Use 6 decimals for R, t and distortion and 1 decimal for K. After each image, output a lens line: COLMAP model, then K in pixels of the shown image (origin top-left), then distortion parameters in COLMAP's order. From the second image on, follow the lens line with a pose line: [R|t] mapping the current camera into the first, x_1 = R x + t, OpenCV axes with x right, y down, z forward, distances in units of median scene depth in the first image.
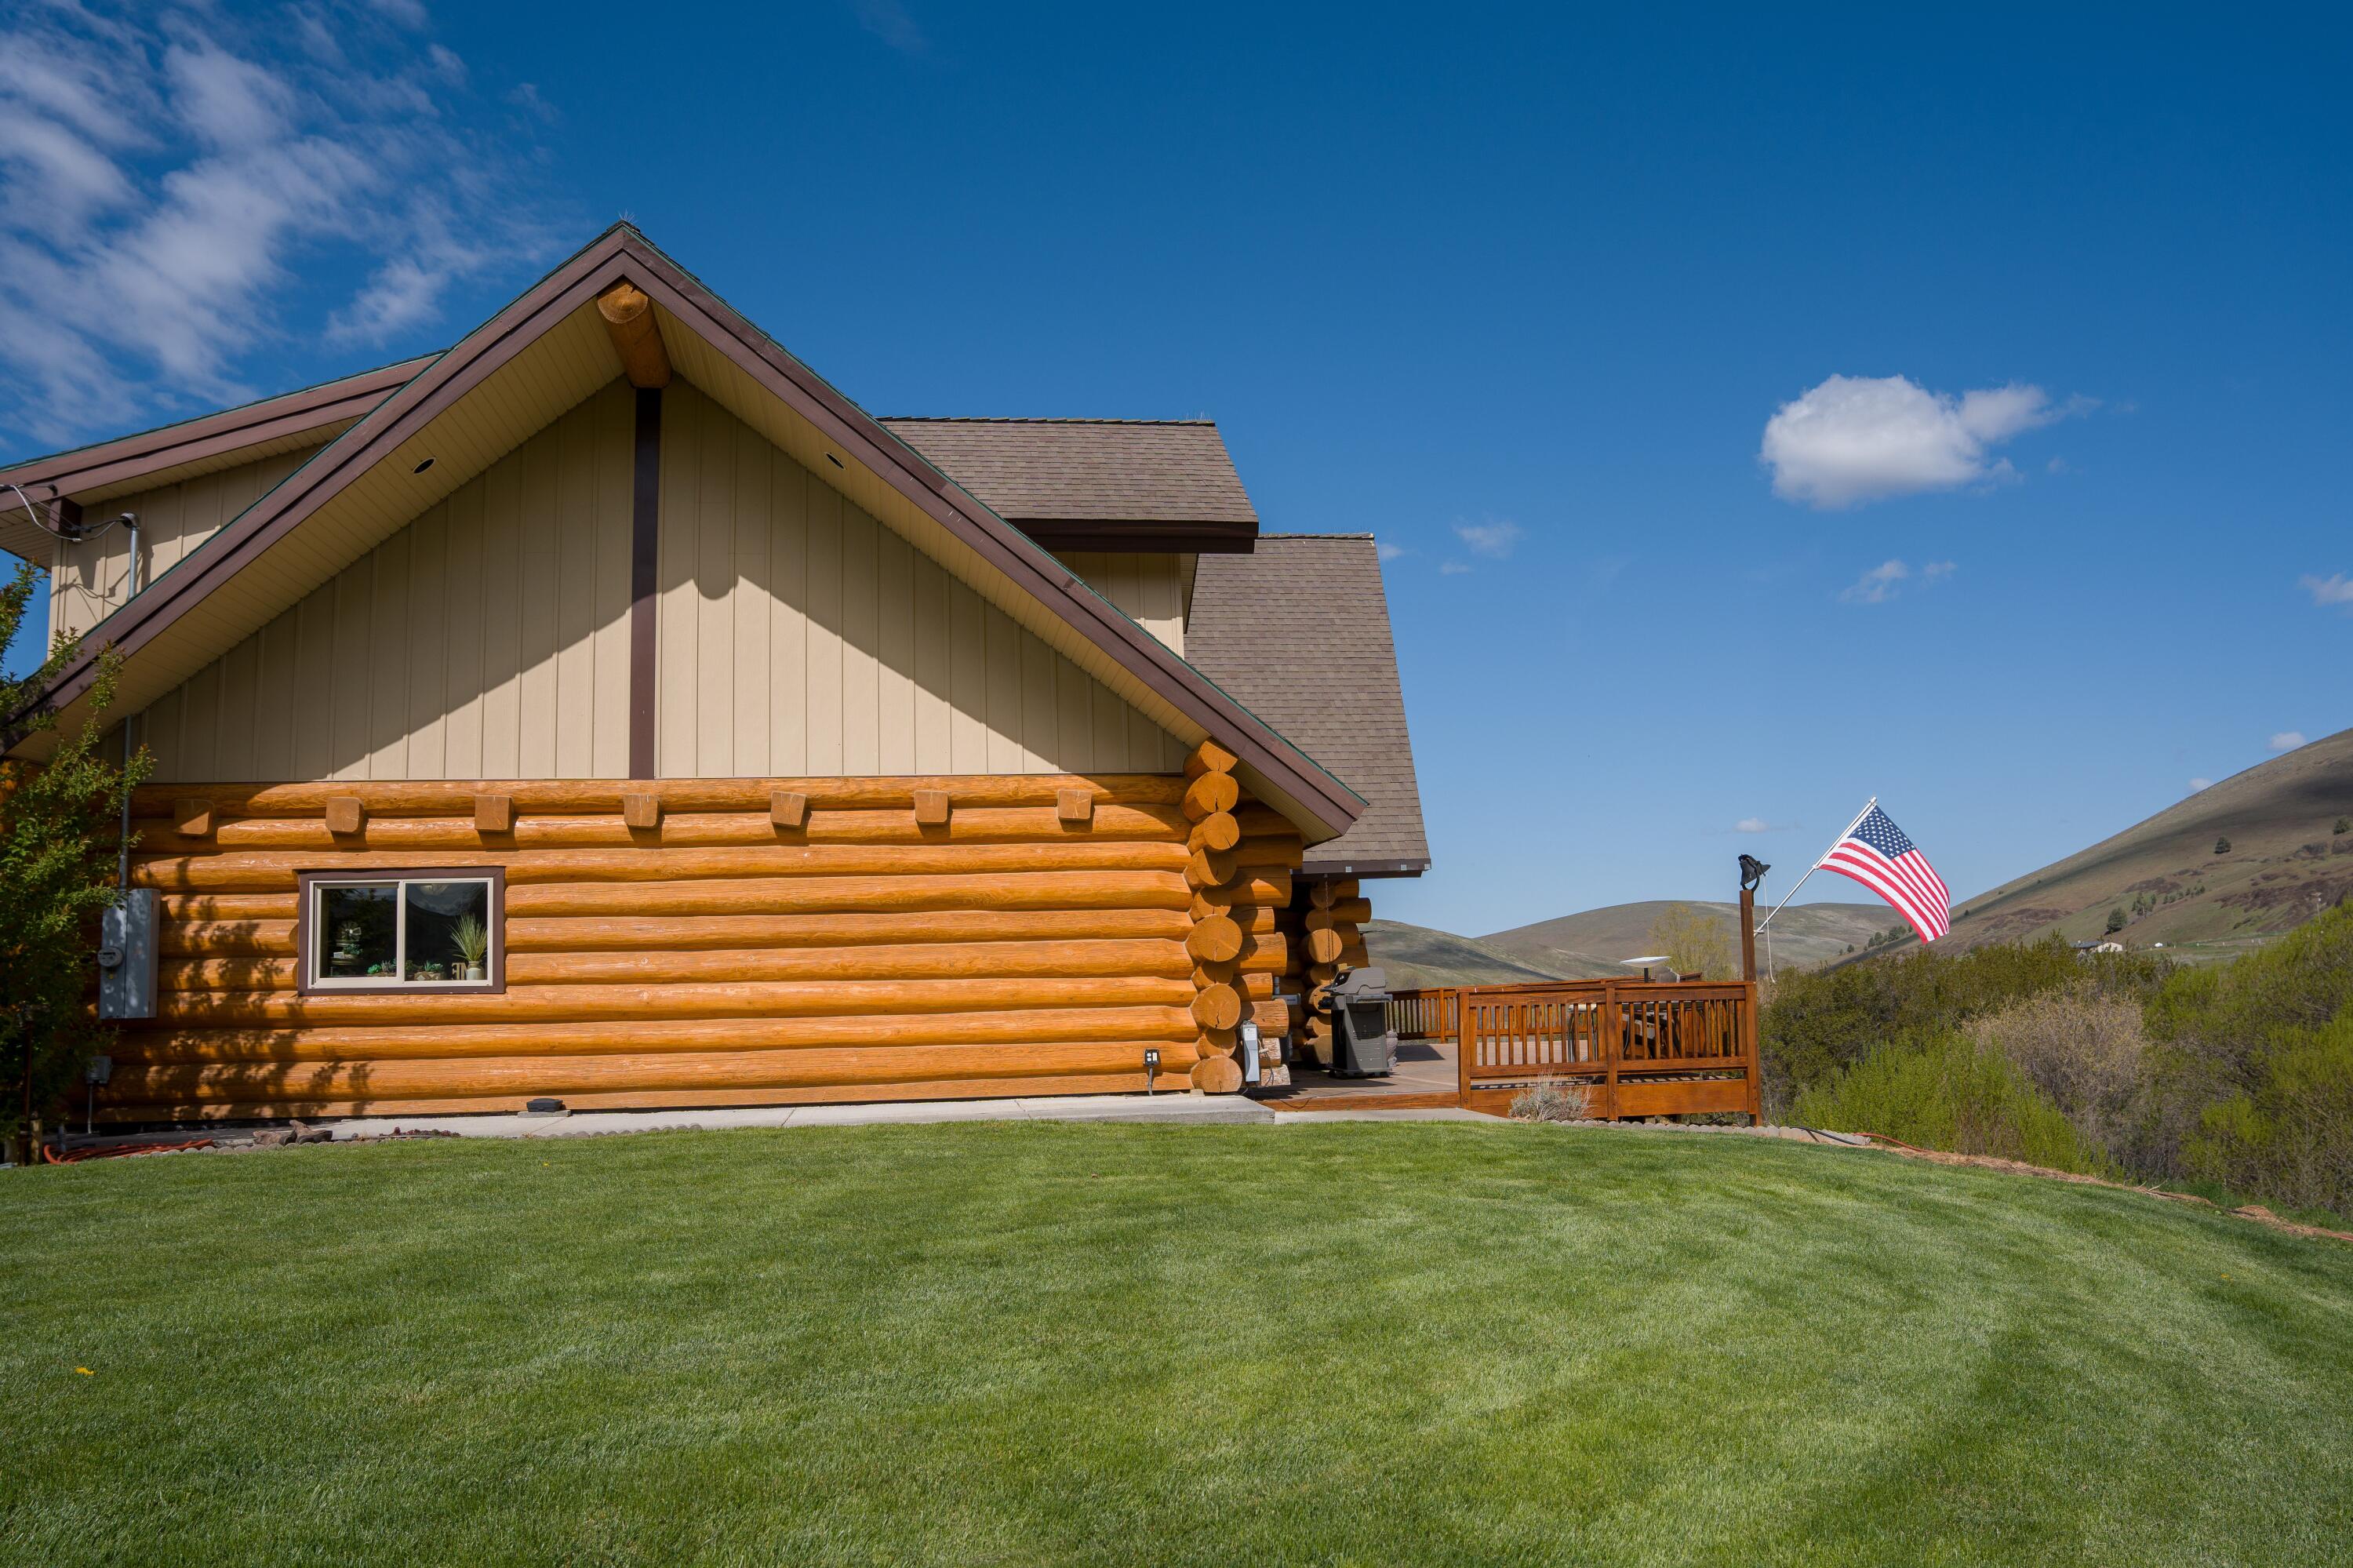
lens RADIAL K [[1674.1, 0, 1176.5], [0, 1674.1, 784.0], [0, 0, 1]] dist [-0.159756, 0.145198]
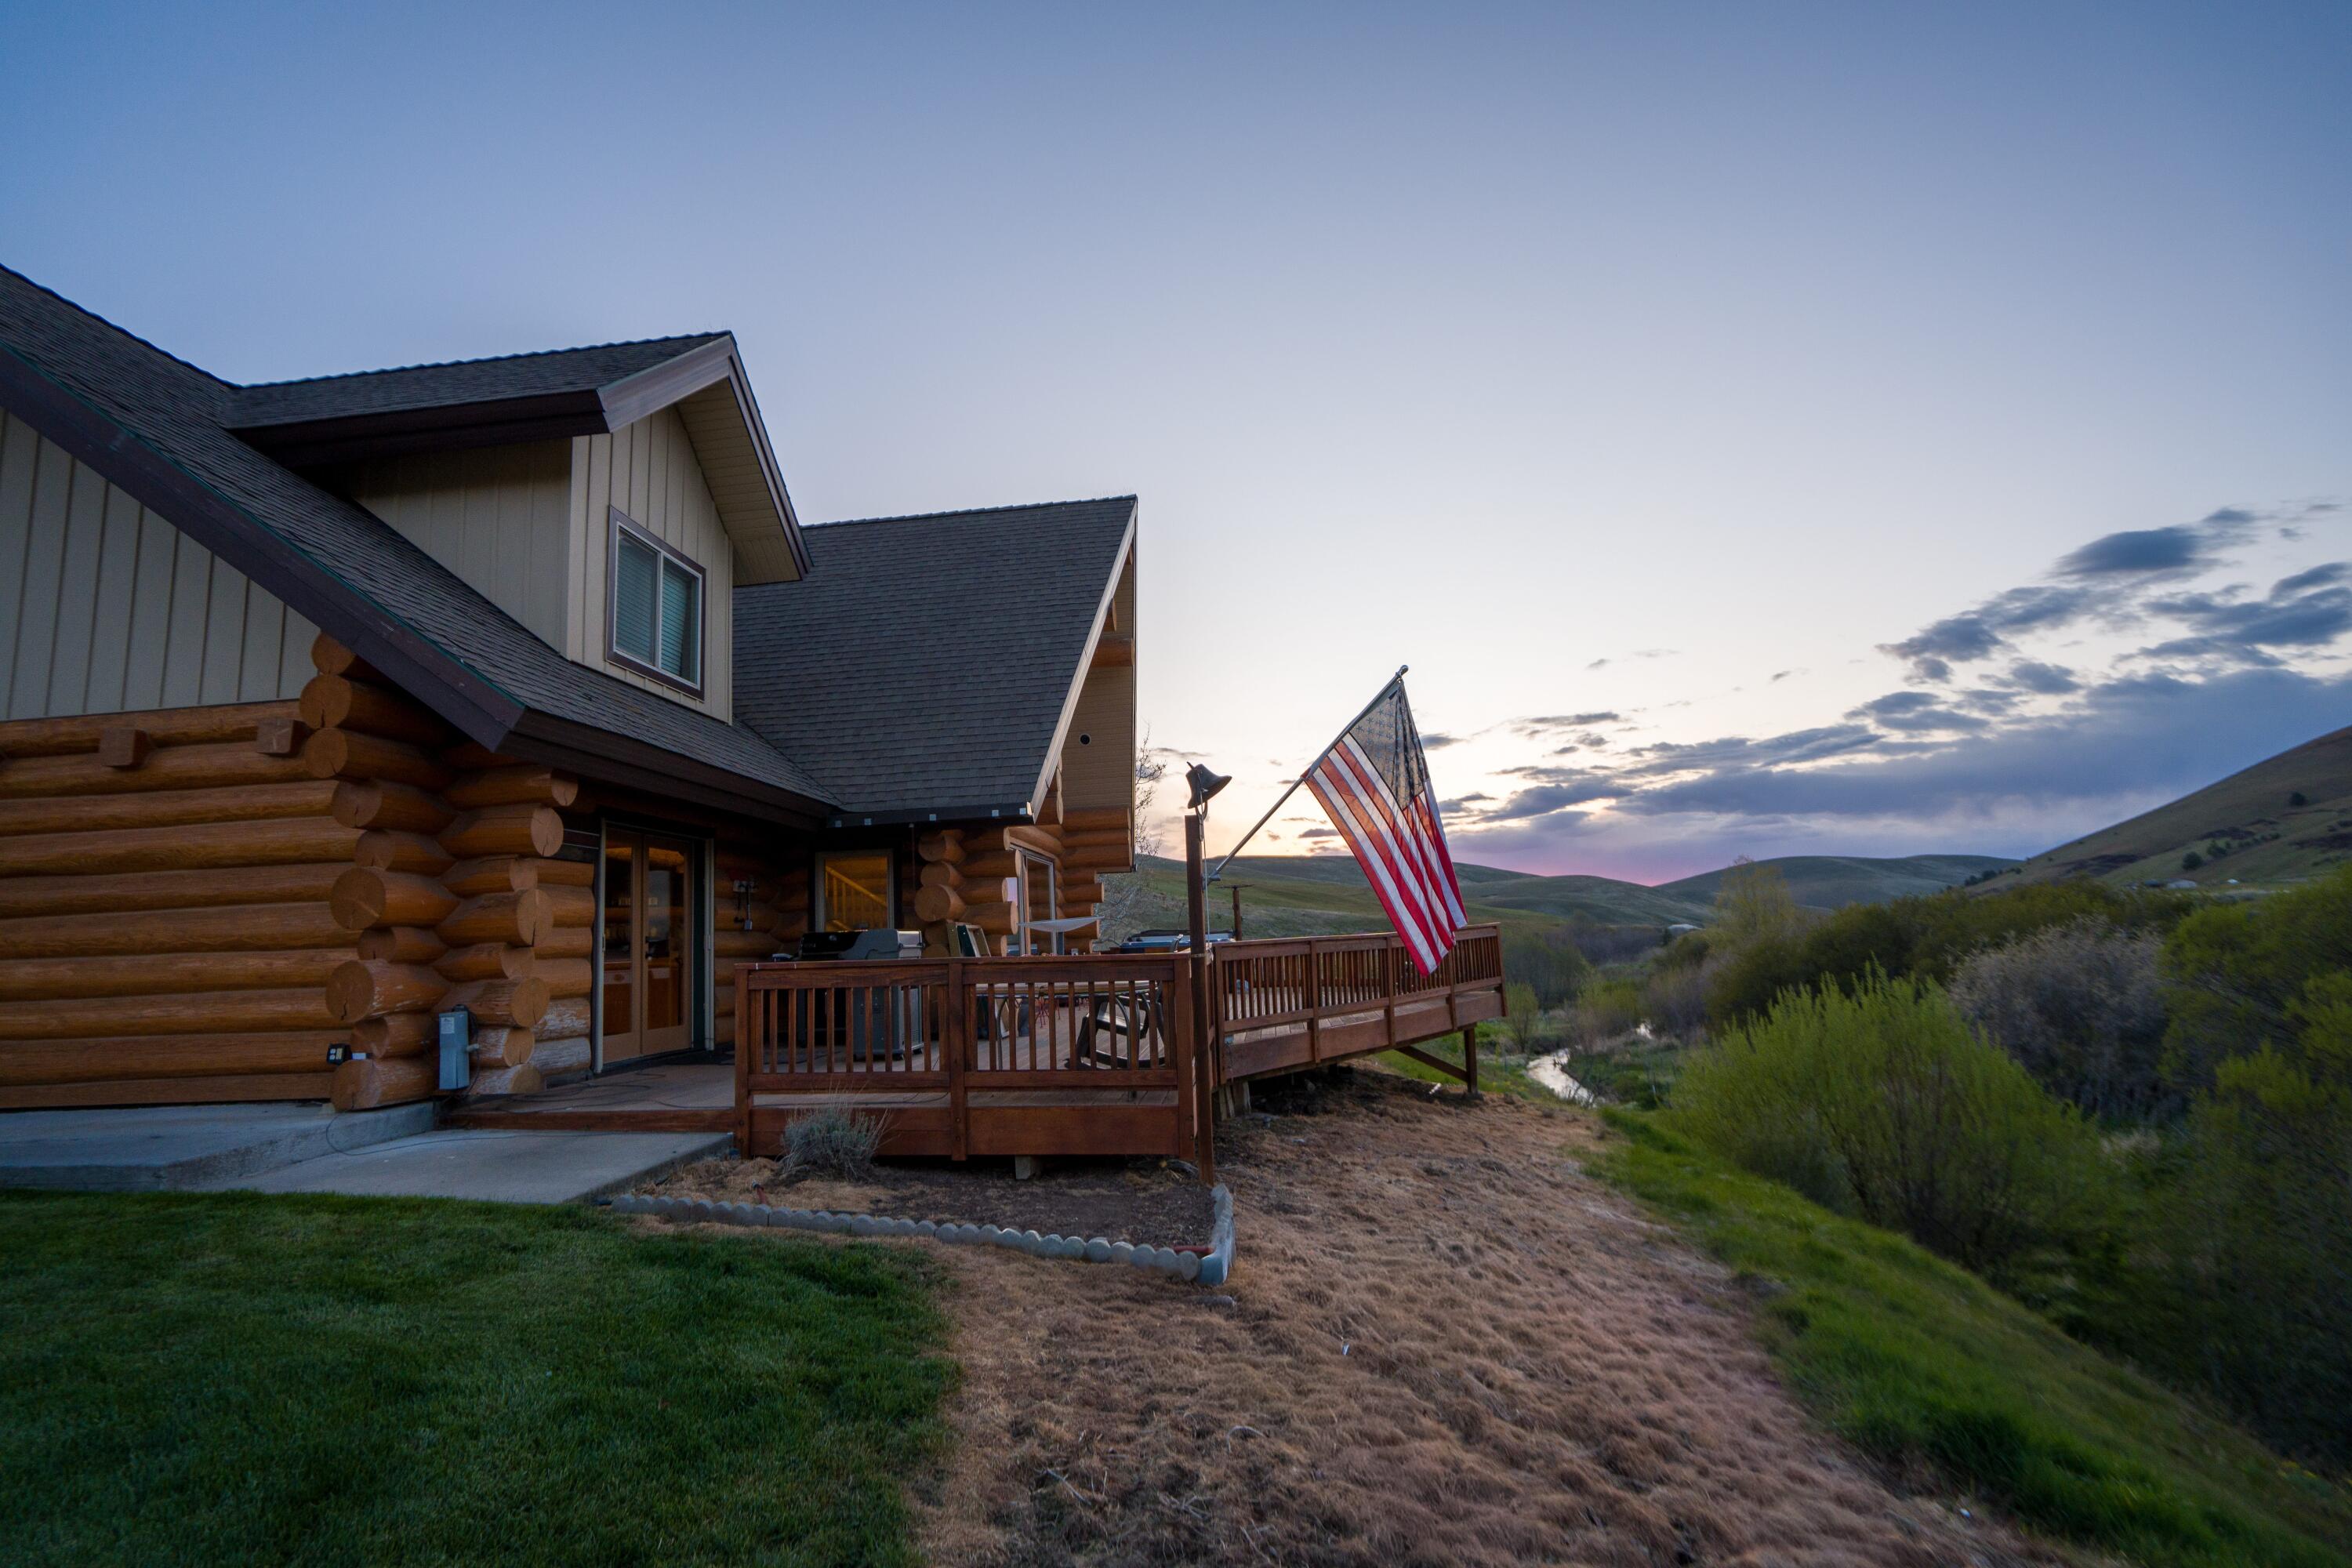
lens RADIAL K [[1020.2, 0, 1176.0], [0, 1020.2, 784.0], [0, 0, 1]] dist [0.002059, 0.000197]
pose [[0.966675, -0.047384, -0.251582, 0.360141], [0.044220, 0.998856, -0.018220, 0.047295], [0.252157, 0.006488, 0.967665, 0.469531]]
